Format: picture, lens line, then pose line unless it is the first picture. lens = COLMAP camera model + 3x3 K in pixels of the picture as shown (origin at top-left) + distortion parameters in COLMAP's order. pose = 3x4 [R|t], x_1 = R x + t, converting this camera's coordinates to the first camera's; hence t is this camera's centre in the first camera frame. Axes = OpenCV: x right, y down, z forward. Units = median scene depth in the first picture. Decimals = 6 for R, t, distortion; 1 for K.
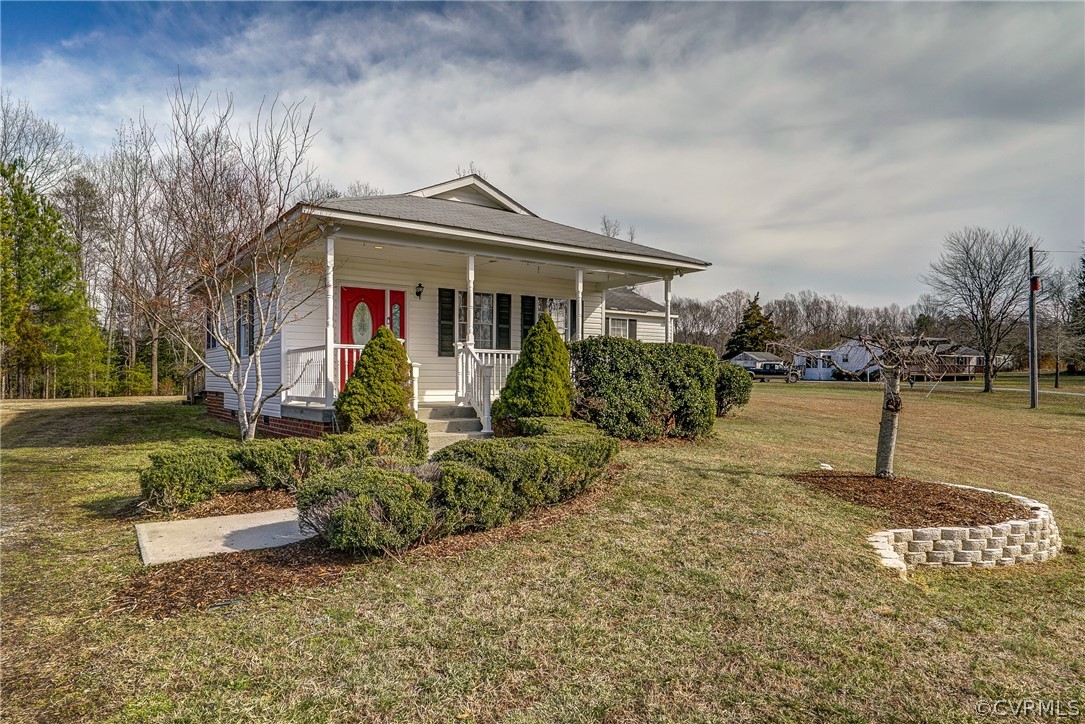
lens RADIAL K [[687.8, 0, 550.7], [0, 687.8, 379.6], [0, 0, 1]] dist [-0.001049, 0.000148]
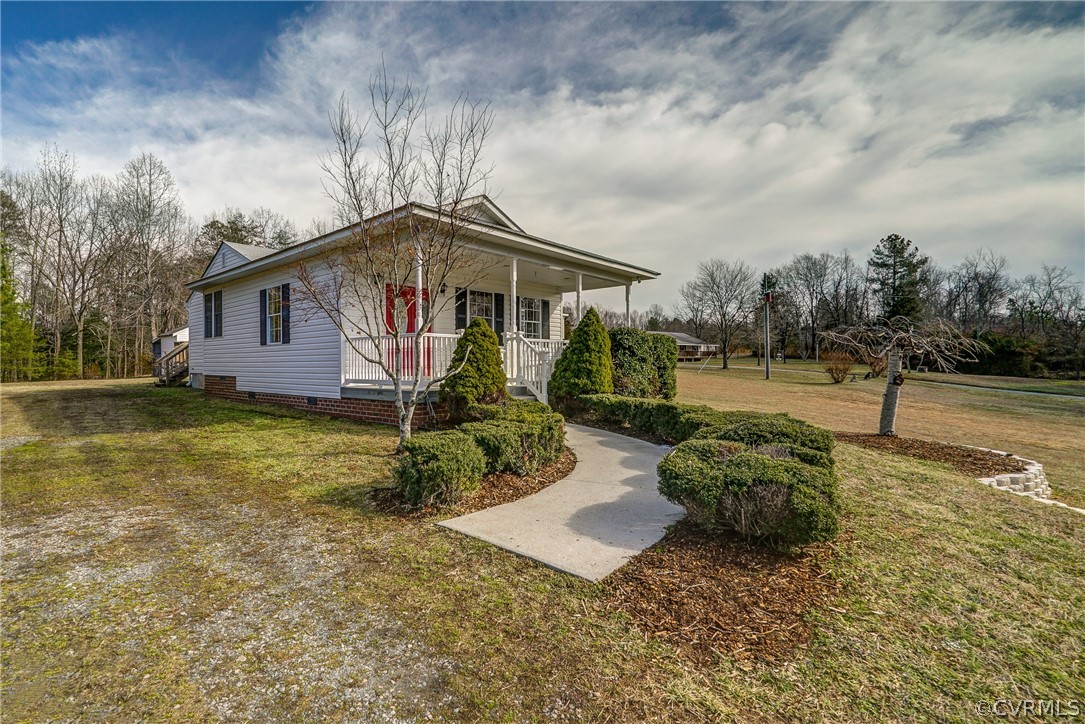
lens RADIAL K [[500.9, 0, 493.2], [0, 500.9, 348.9], [0, 0, 1]] dist [-0.000417, 0.000101]
pose [[0.980143, -0.002120, 0.198279, -0.292260], [0.007522, 0.999621, -0.026496, -0.002201], [-0.198147, 0.027461, 0.979787, 0.143706]]
